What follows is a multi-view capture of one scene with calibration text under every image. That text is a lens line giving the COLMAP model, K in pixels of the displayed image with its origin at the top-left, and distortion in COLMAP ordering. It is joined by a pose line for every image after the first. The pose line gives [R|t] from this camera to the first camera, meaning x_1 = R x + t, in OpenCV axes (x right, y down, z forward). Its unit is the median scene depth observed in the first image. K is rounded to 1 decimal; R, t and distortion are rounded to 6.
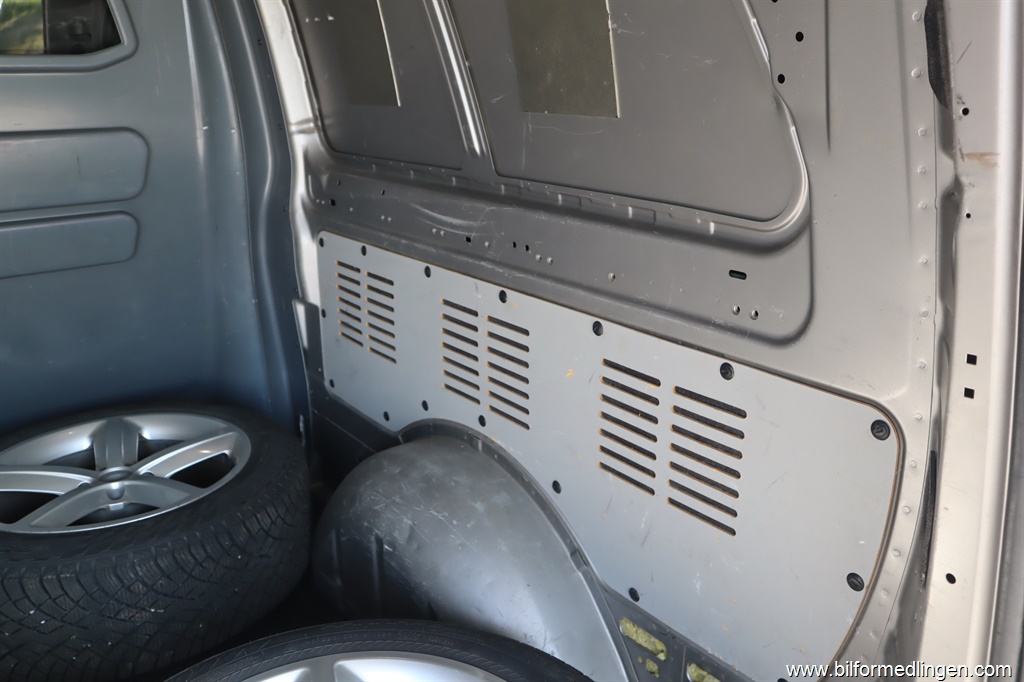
lens RADIAL K [[855.4, 0, 512.0], [0, 855.4, 341.0], [0, 0, 1]] dist [-0.044952, 0.002655]
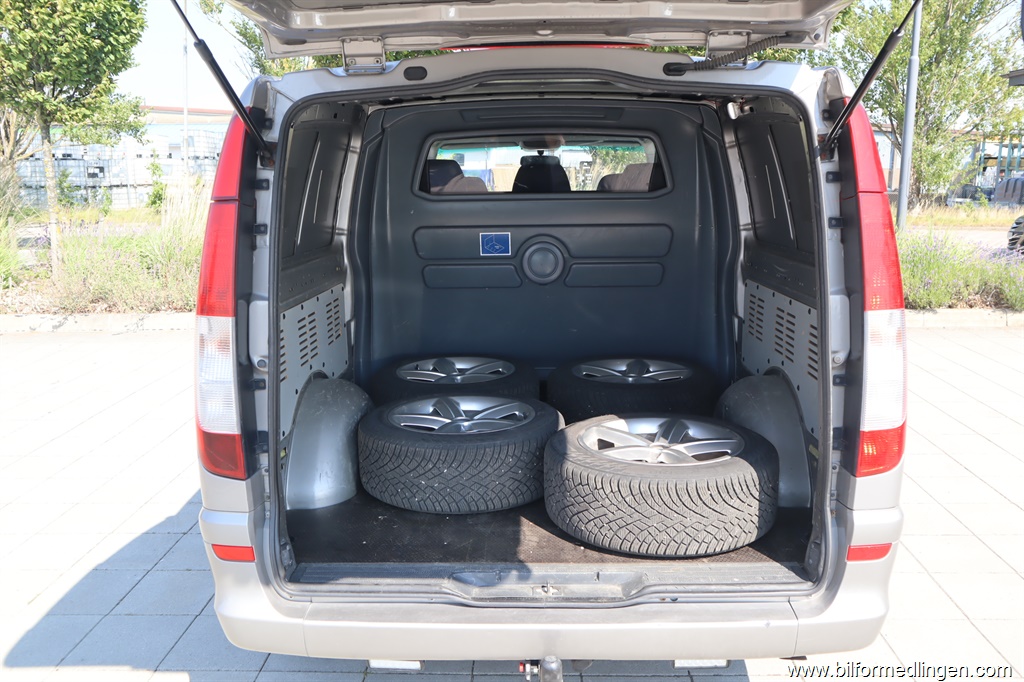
lens RADIAL K [[855.4, 0, 512.0], [0, 855.4, 341.0], [0, 0, 1]] dist [-0.044952, 0.002655]
pose [[0.780363, 0.113824, -0.614880, 0.600051], [-0.186247, 0.980975, -0.054777, 0.228463], [0.596947, 0.157265, 0.786716, -0.884127]]
